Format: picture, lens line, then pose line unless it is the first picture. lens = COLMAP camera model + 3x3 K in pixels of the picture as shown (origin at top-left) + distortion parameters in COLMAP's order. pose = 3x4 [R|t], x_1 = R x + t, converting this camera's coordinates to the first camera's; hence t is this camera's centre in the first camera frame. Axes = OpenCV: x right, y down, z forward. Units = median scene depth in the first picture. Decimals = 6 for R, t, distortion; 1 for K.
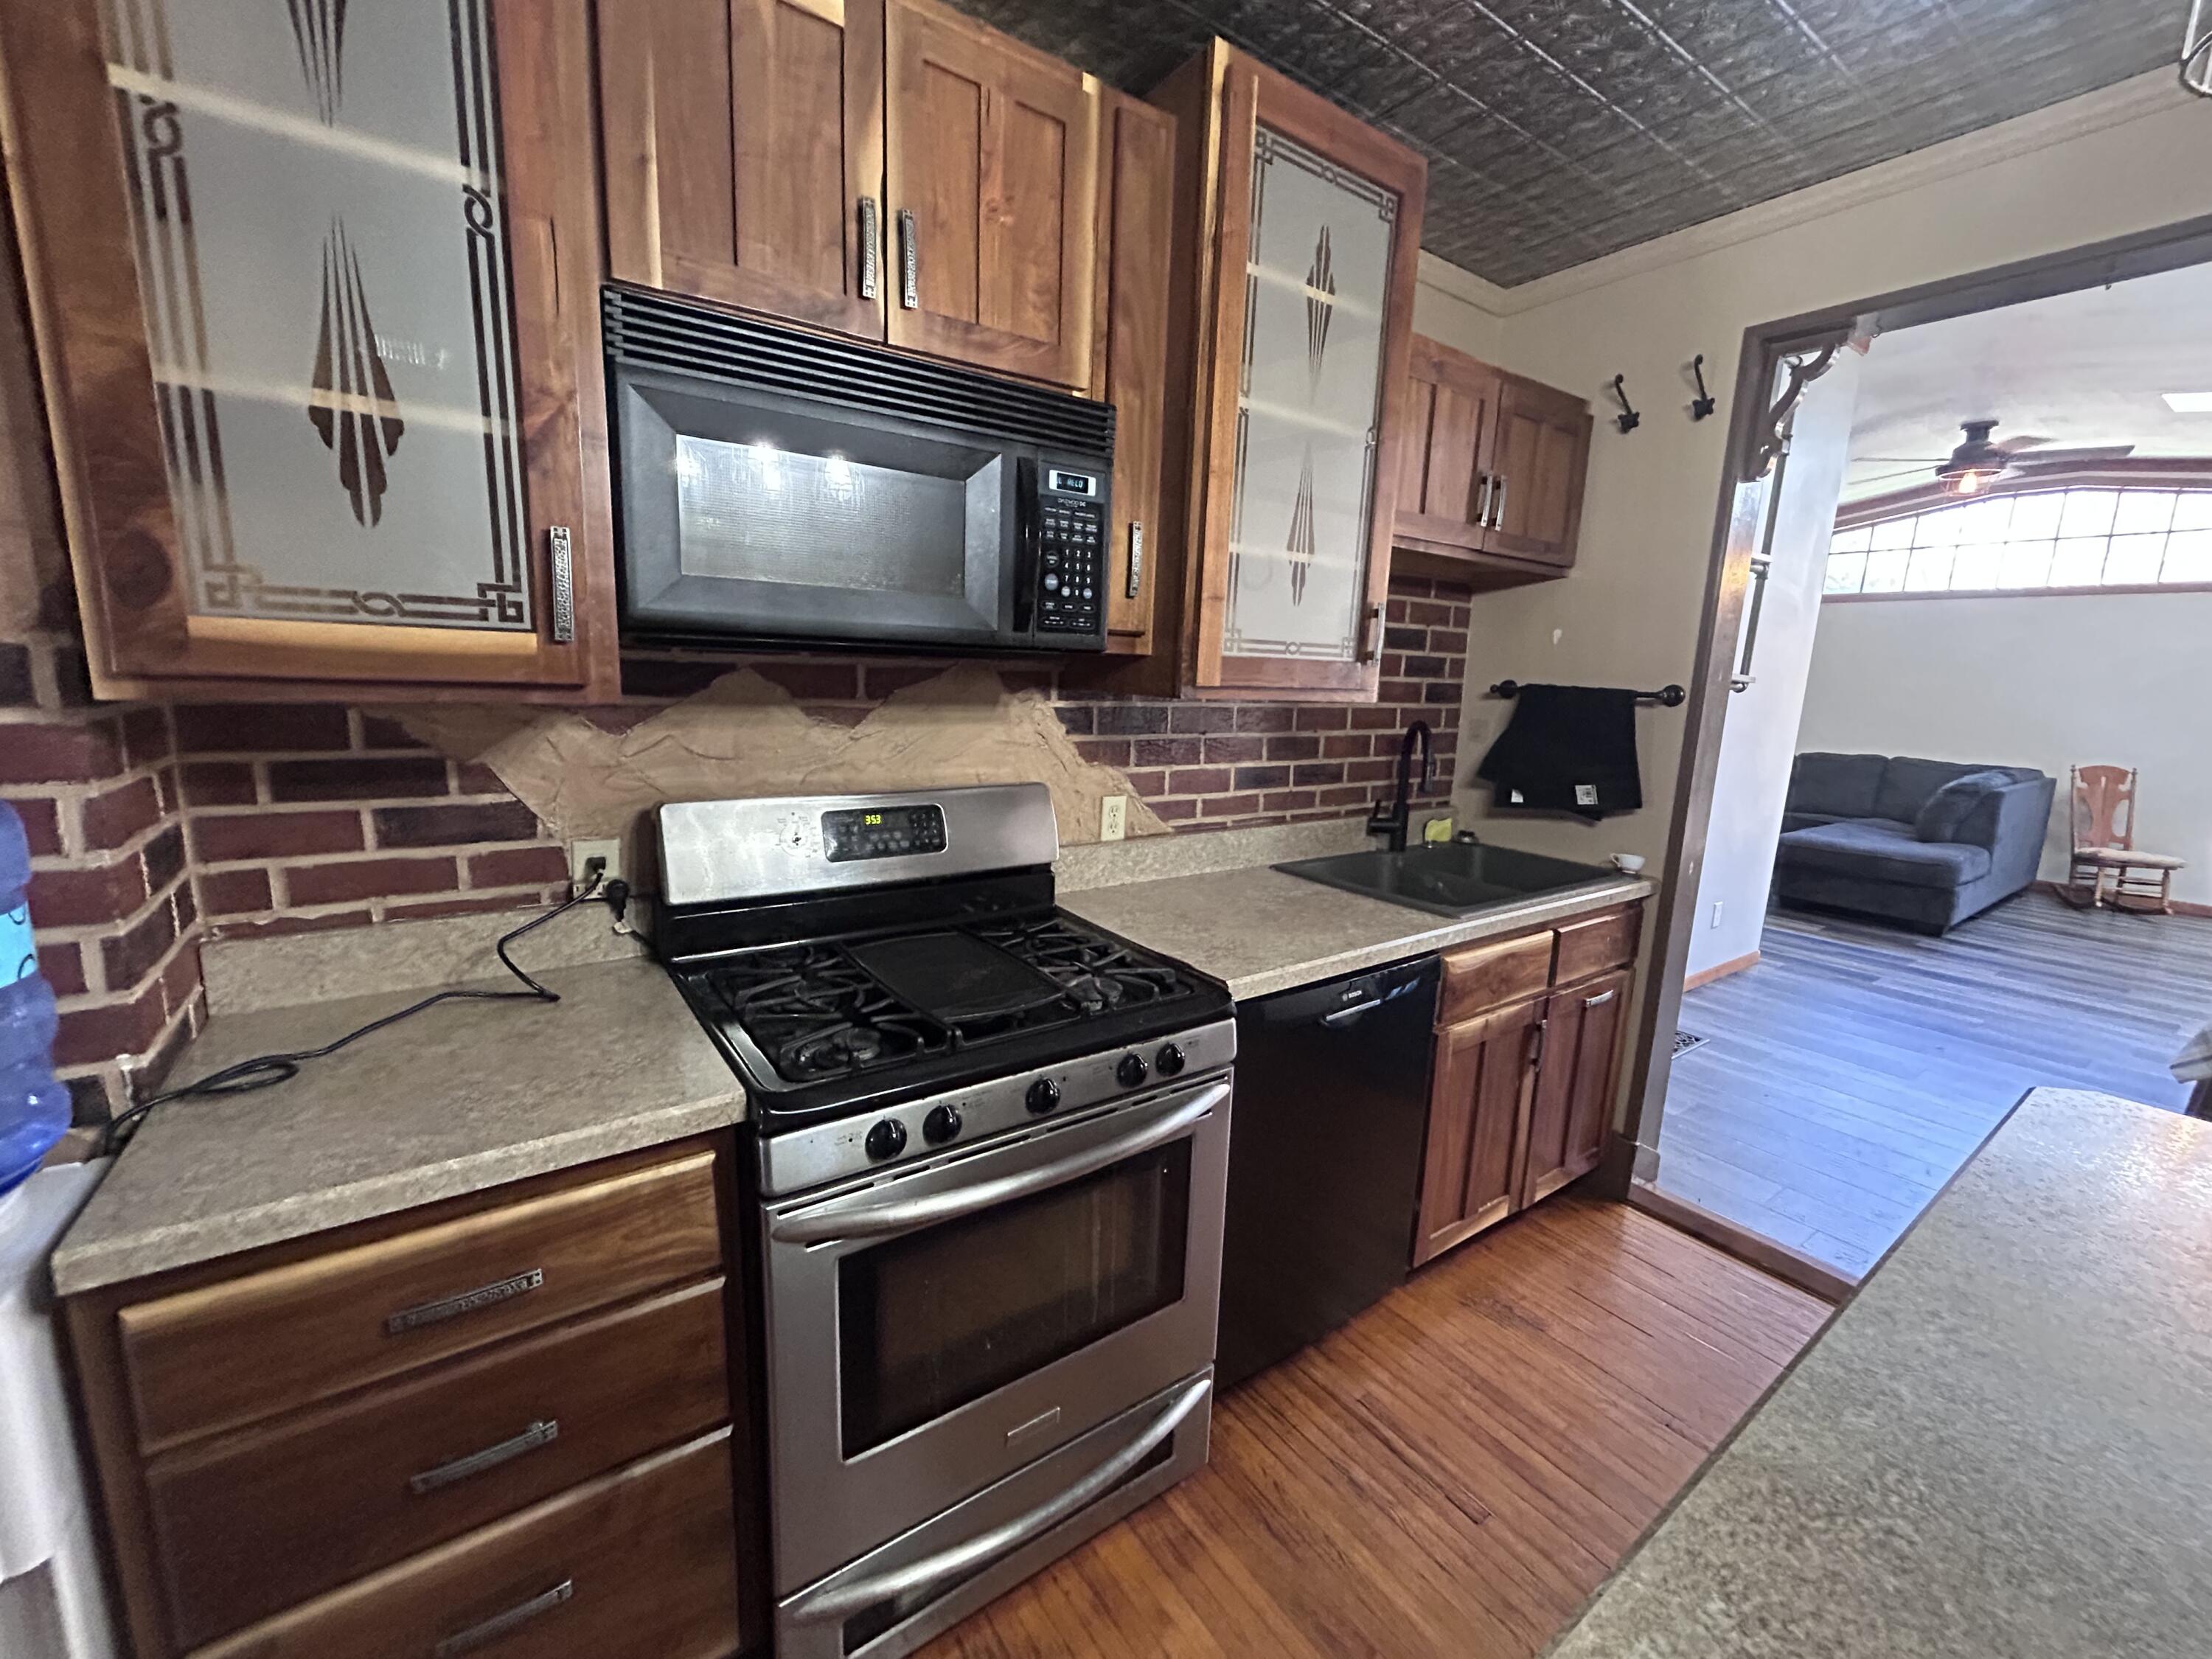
lens RADIAL K [[896.6, 0, 1106.4], [0, 896.6, 826.4], [0, 0, 1]] dist [-0.002490, 0.001151]
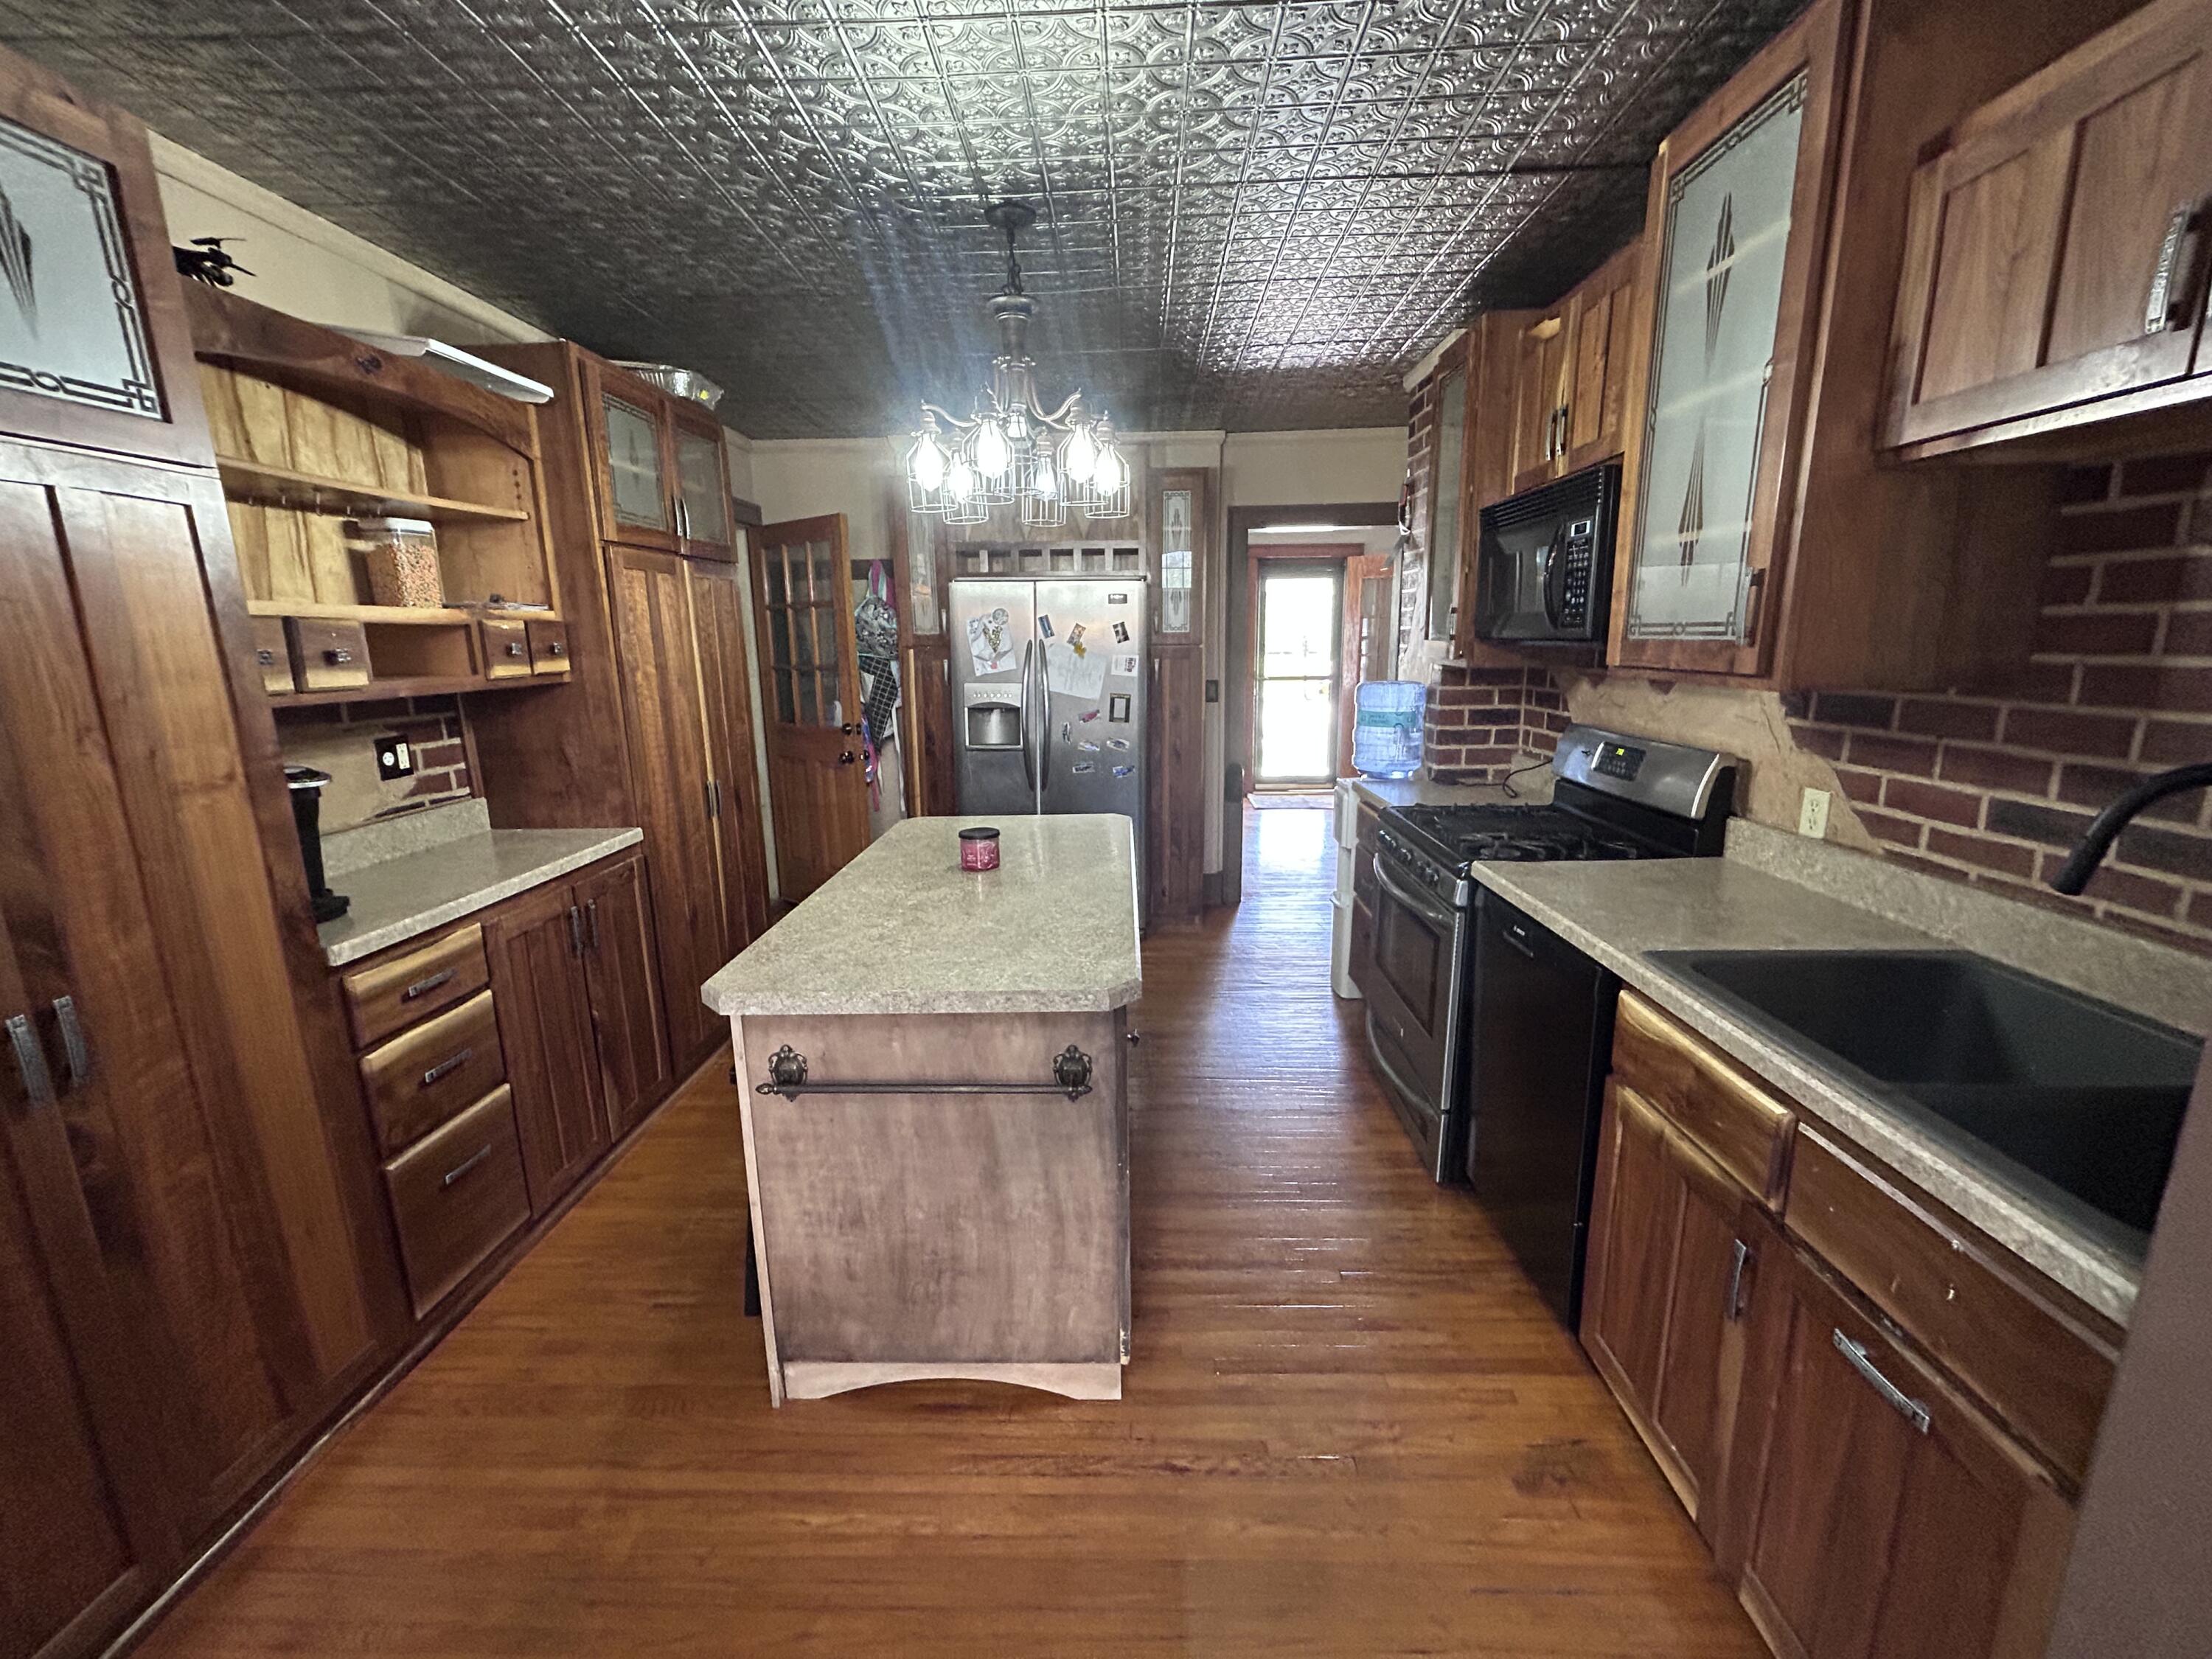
lens RADIAL K [[896.6, 0, 1100.4], [0, 896.6, 828.5], [0, 0, 1]] dist [-0.002490, 0.001151]
pose [[-0.601177, 0.142687, -0.786274, 1.263376], [-0.146903, 0.947428, 0.284253, -0.158974], [0.785497, 0.286392, -0.548611, 0.990606]]
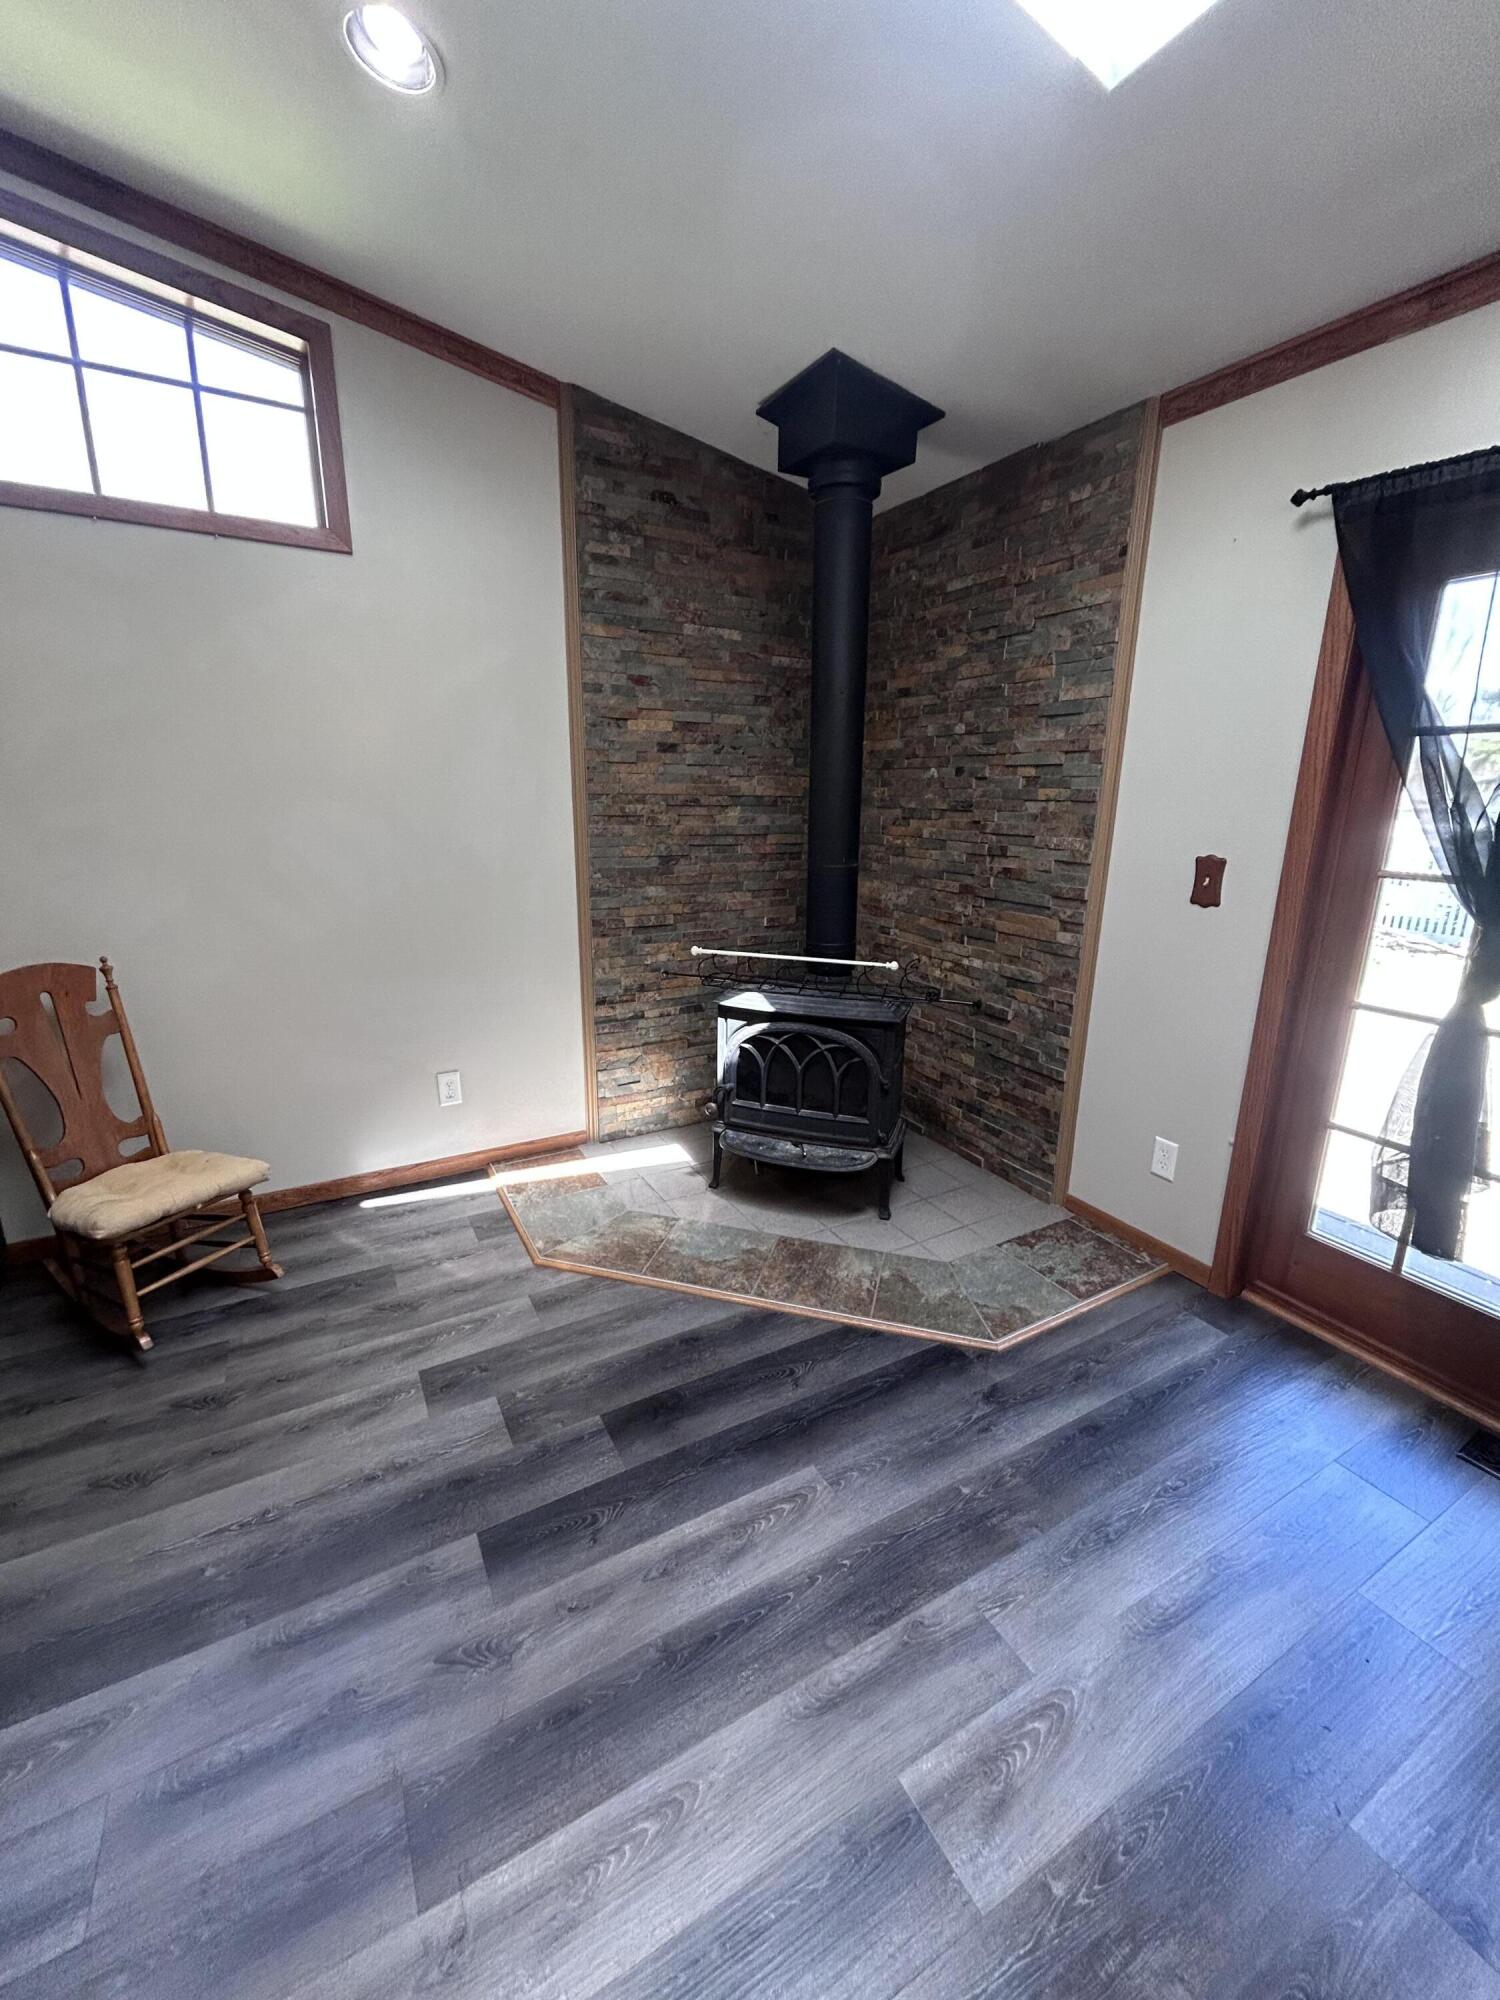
lens RADIAL K [[810.6, 0, 750.8], [0, 810.6, 1000.6], [0, 0, 1]] dist [-0.002490, 0.001151]
pose [[0.095607, -0.283157, 0.954296, 2.469642], [0.168568, 0.949447, 0.264830, -0.289508], [-0.981042, 0.135544, 0.138505, 1.986112]]
